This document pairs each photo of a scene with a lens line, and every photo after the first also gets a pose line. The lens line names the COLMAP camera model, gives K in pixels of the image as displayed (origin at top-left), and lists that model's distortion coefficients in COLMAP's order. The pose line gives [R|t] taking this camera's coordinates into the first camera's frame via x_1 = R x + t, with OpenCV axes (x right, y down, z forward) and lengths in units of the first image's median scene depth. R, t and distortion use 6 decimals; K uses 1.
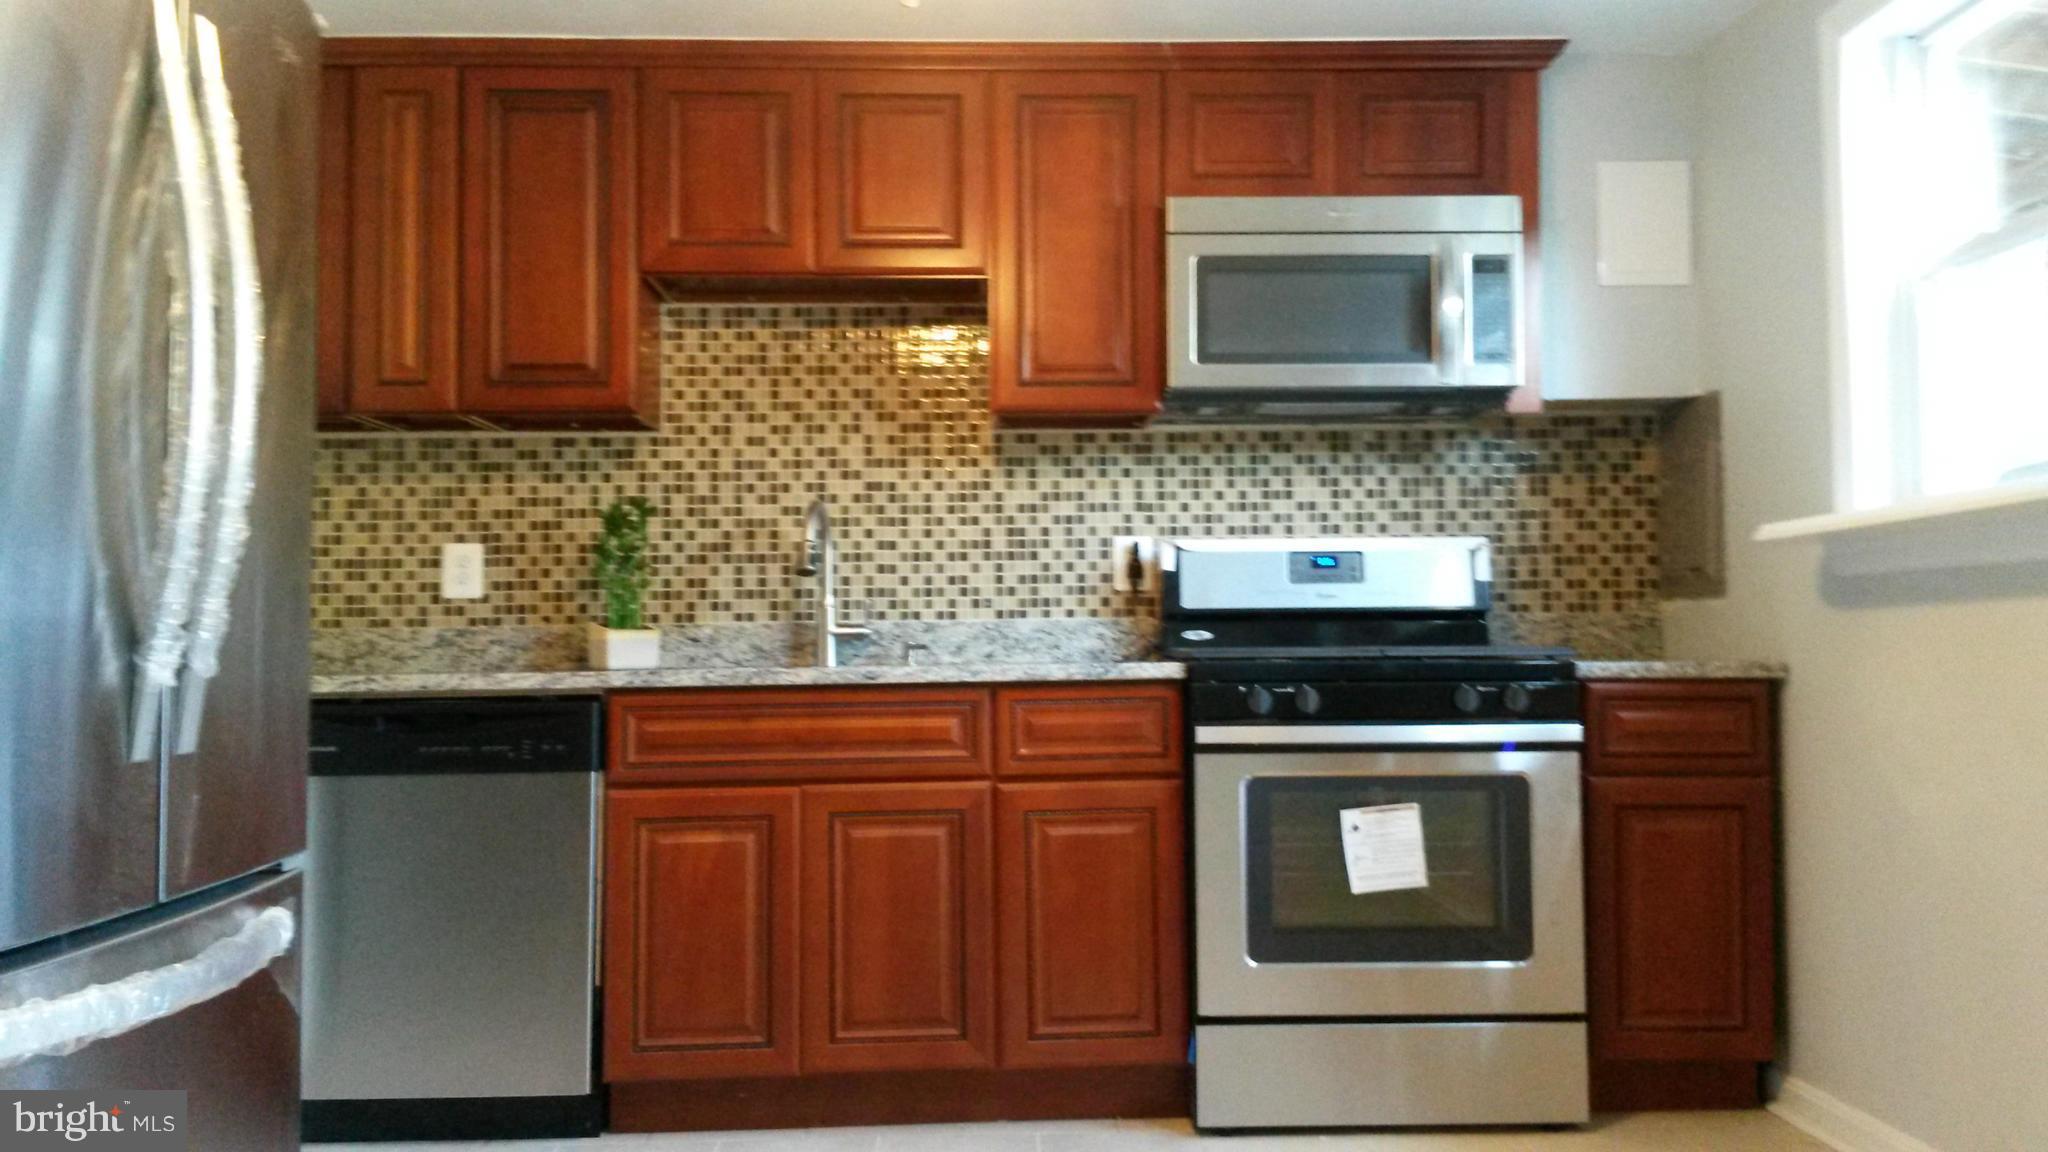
lens RADIAL K [[1652.4, 0, 1030.5], [0, 1652.4, 559.2], [0, 0, 1]] dist [0.089229, -0.140396]
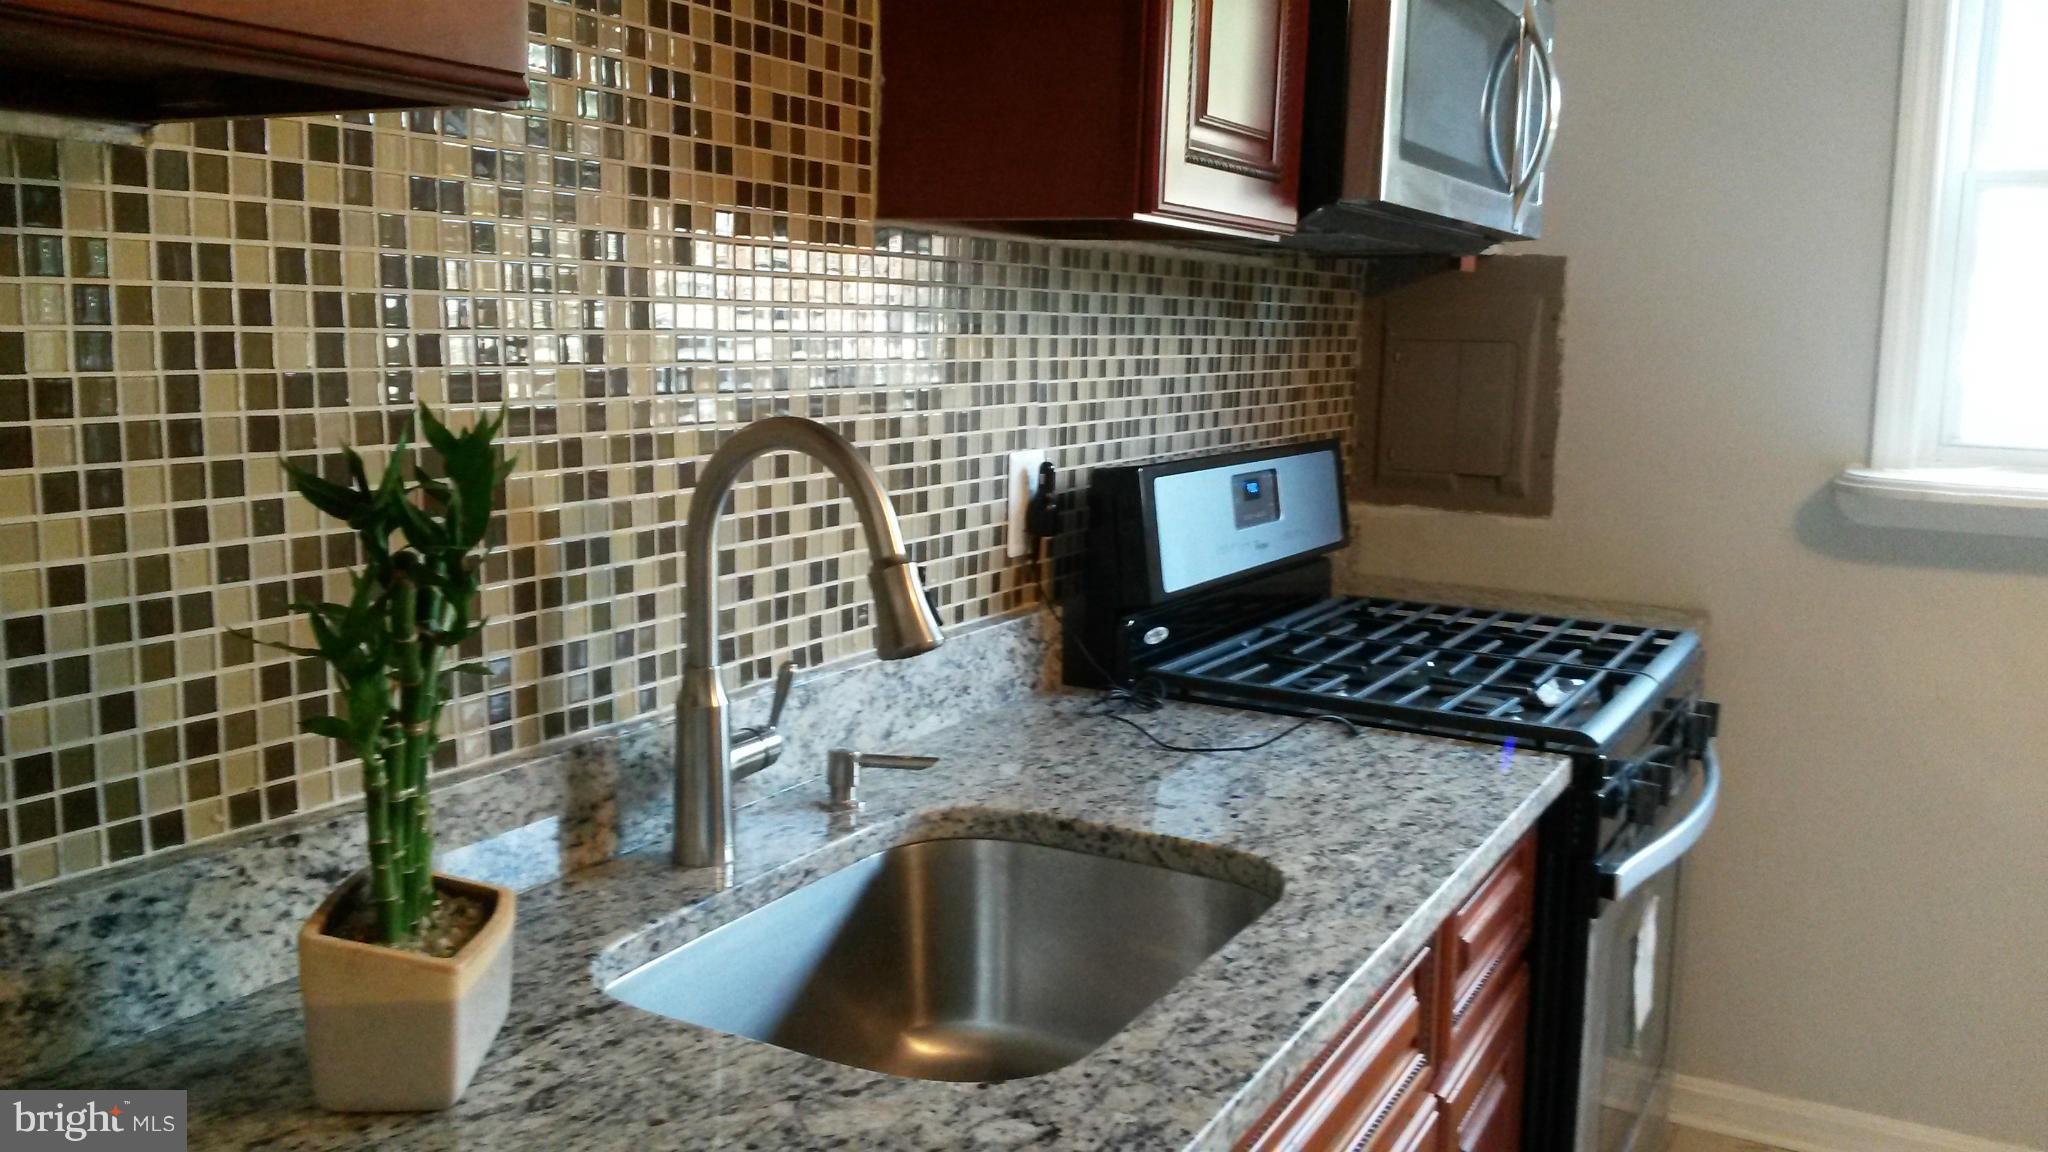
lens RADIAL K [[1652.4, 0, 1018.4], [0, 1652.4, 566.4], [0, 0, 1]] dist [0.089229, -0.140396]
pose [[0.528119, -0.099624, 0.843306, -0.380489], [-0.070195, 0.984574, 0.160272, -0.061127], [-0.846264, -0.143838, 0.512979, 0.744203]]
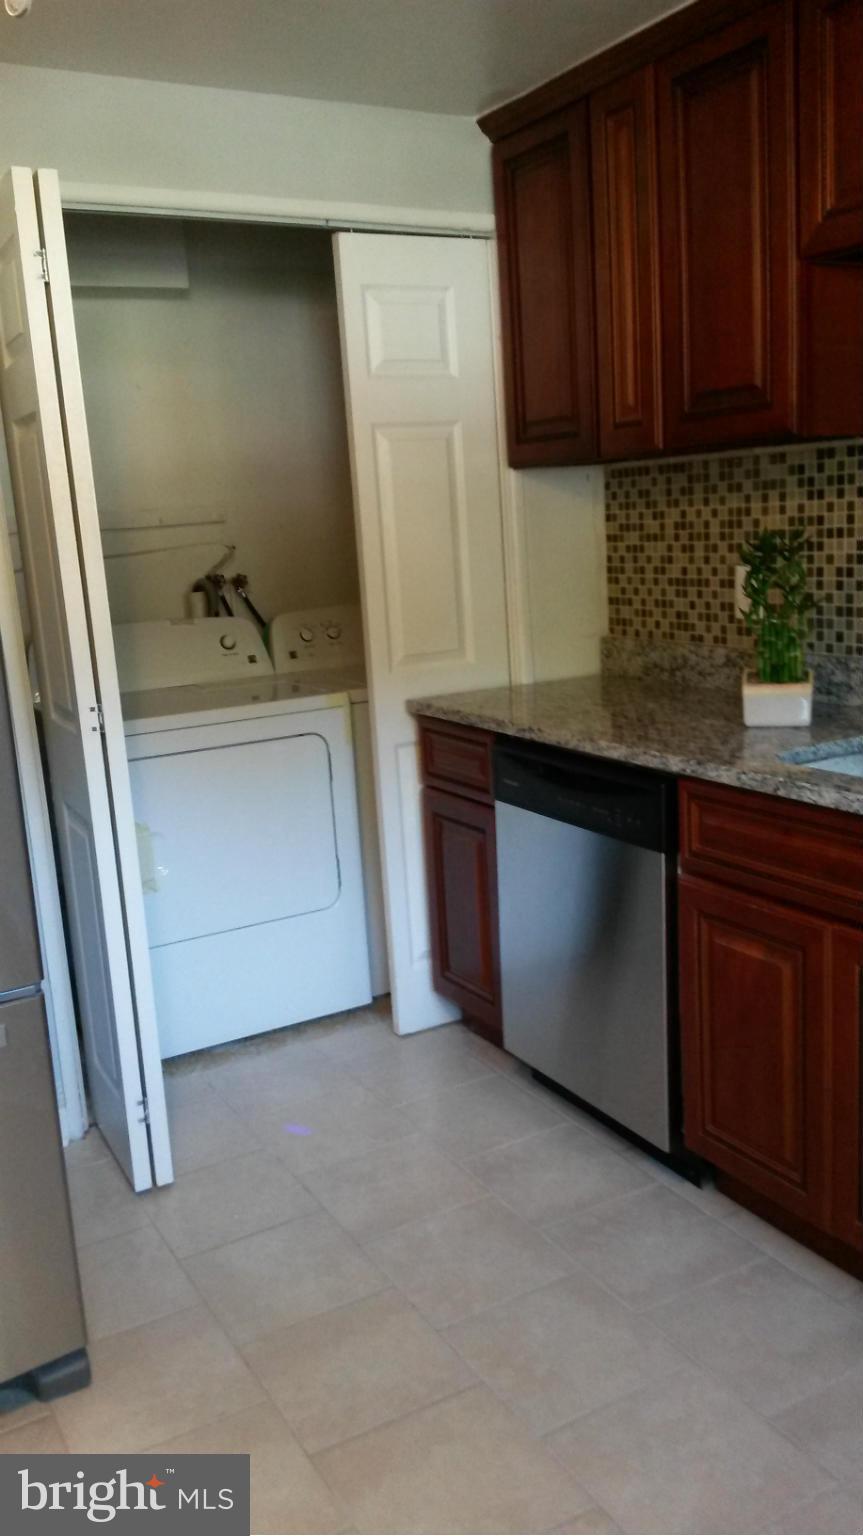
lens RADIAL K [[1239.3, 0, 428.3], [0, 1239.3, 774.0], [0, 0, 1]] dist [0.089229, -0.140396]
pose [[0.465528, 0.166292, -0.869270, 0.245043], [0.094838, 0.967161, 0.235808, -0.083261], [0.879937, -0.192215, 0.434469, 0.478797]]
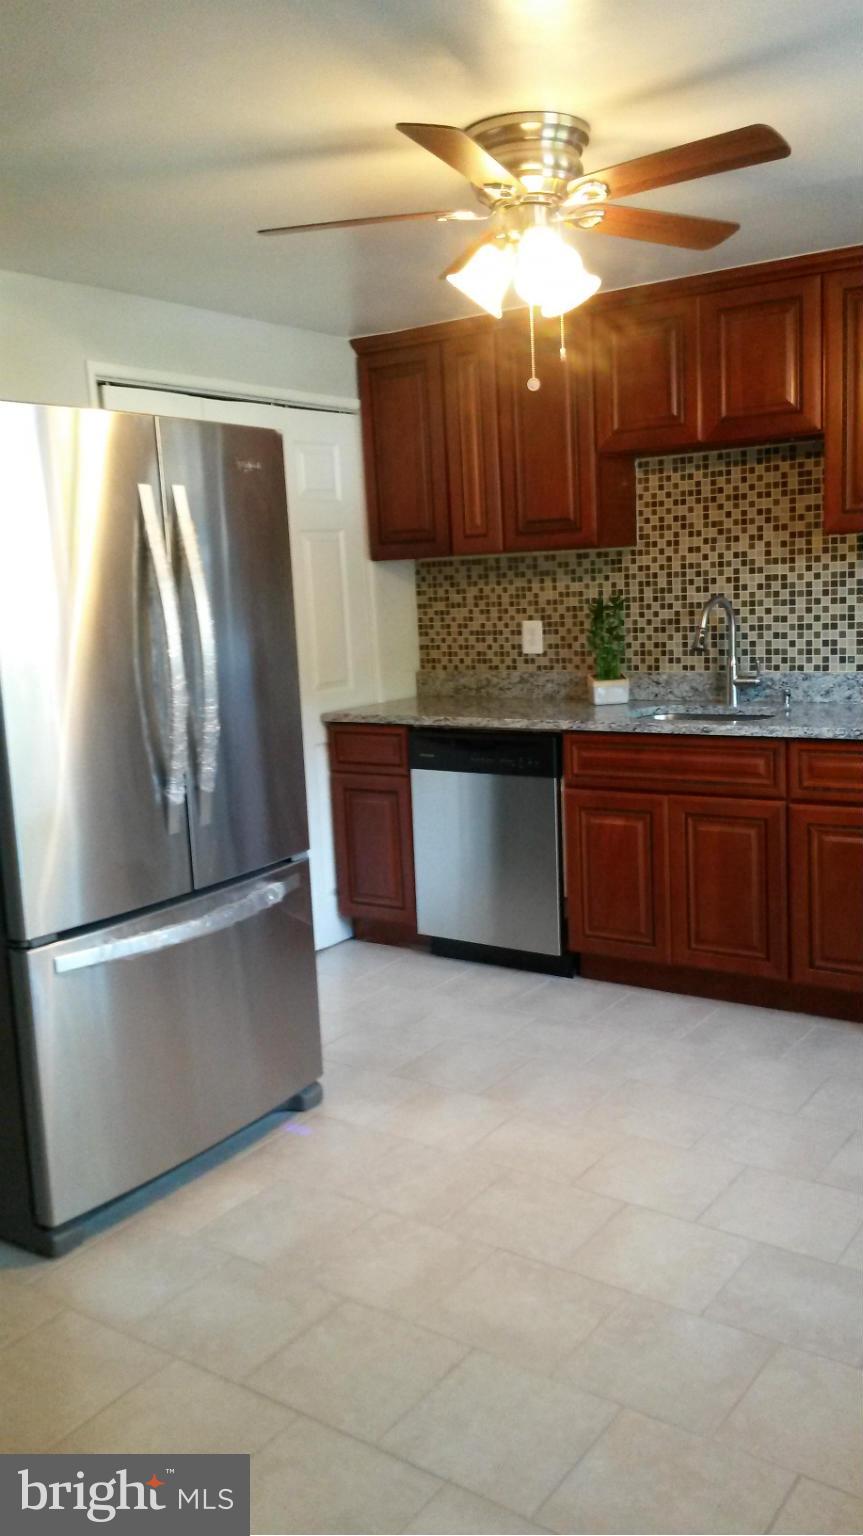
lens RADIAL K [[1239.3, 0, 446.0], [0, 1239.3, 770.5], [0, 0, 1]] dist [0.089229, -0.140396]
pose [[0.803992, 0.066658, -0.590893, 0.332025], [0.070223, 0.976100, 0.205661, -0.124184], [0.590480, -0.206845, 0.780096, -0.046840]]
